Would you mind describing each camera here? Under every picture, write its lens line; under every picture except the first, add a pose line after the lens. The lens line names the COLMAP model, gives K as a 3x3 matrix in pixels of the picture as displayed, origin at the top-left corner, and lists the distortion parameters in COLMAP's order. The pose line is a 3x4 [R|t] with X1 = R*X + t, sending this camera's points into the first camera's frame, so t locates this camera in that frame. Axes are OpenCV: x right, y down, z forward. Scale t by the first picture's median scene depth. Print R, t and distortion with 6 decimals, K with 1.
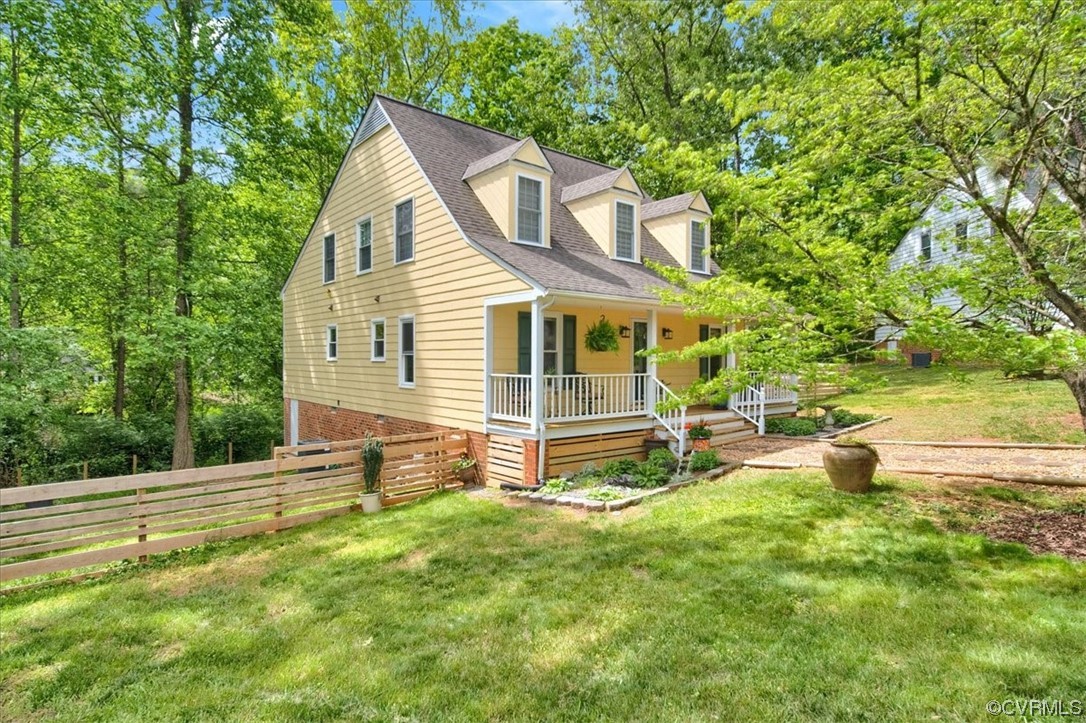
lens RADIAL K [[587.0, 0, 531.6], [0, 587.0, 363.8], [0, 0, 1]] dist [-0.000753, -0.000430]
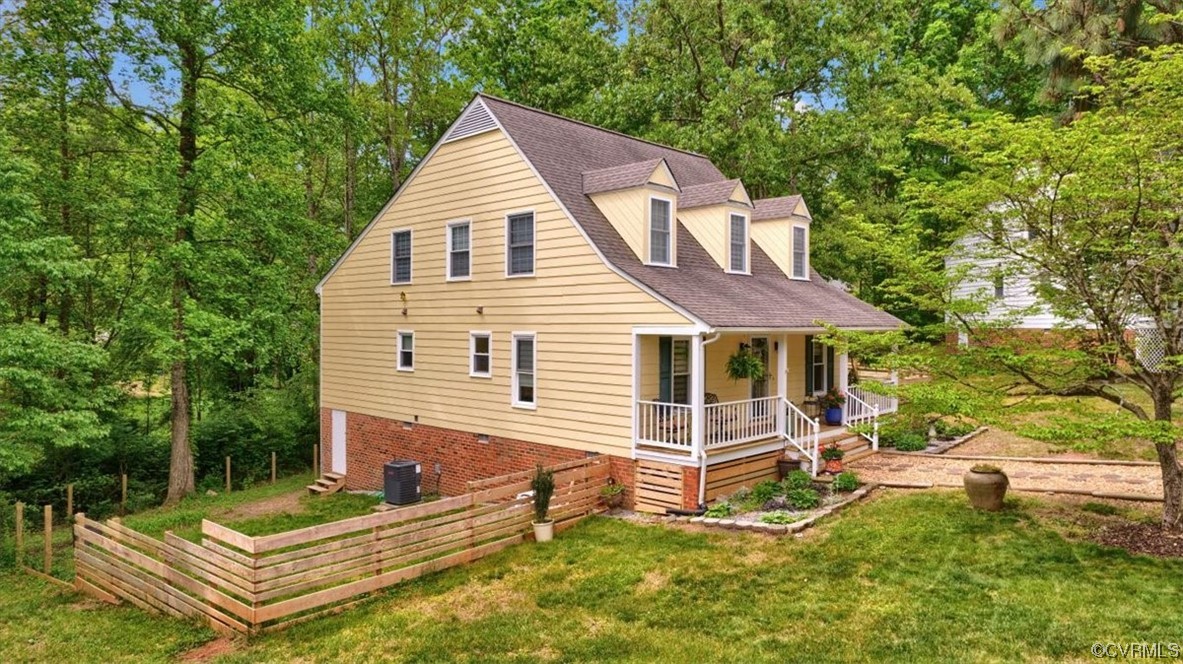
lens RADIAL K [[773.0, 0, 589.8], [0, 773.0, 324.1], [0, 0, 1]] dist [-0.039015, 0.021082]
pose [[0.992207, 0.001506, 0.124588, -0.306133], [-0.000590, 0.999973, -0.007392, -0.100545], [-0.124595, 0.007260, 0.992181, -0.306594]]
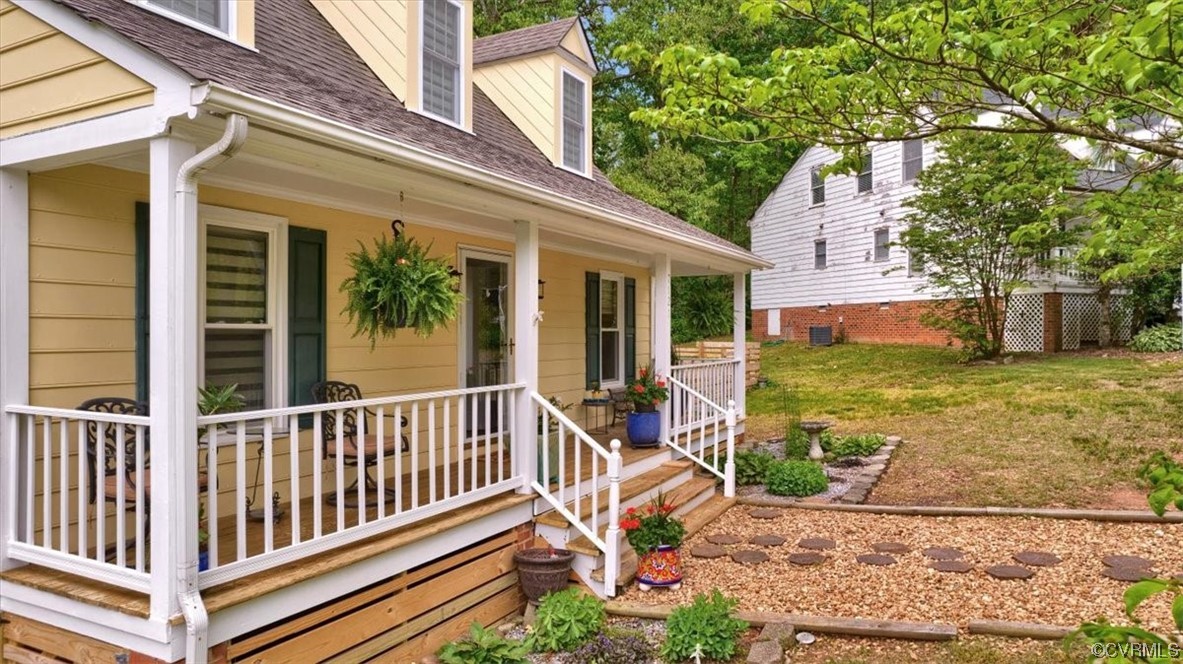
lens RADIAL K [[773.0, 0, 595.3], [0, 773.0, 331.1], [0, 0, 1]] dist [-0.039015, 0.021082]
pose [[0.917738, -0.002563, 0.397178, 0.041058], [0.006552, 0.999941, -0.008687, -0.013409], [-0.397132, 0.010574, 0.917701, 0.515809]]
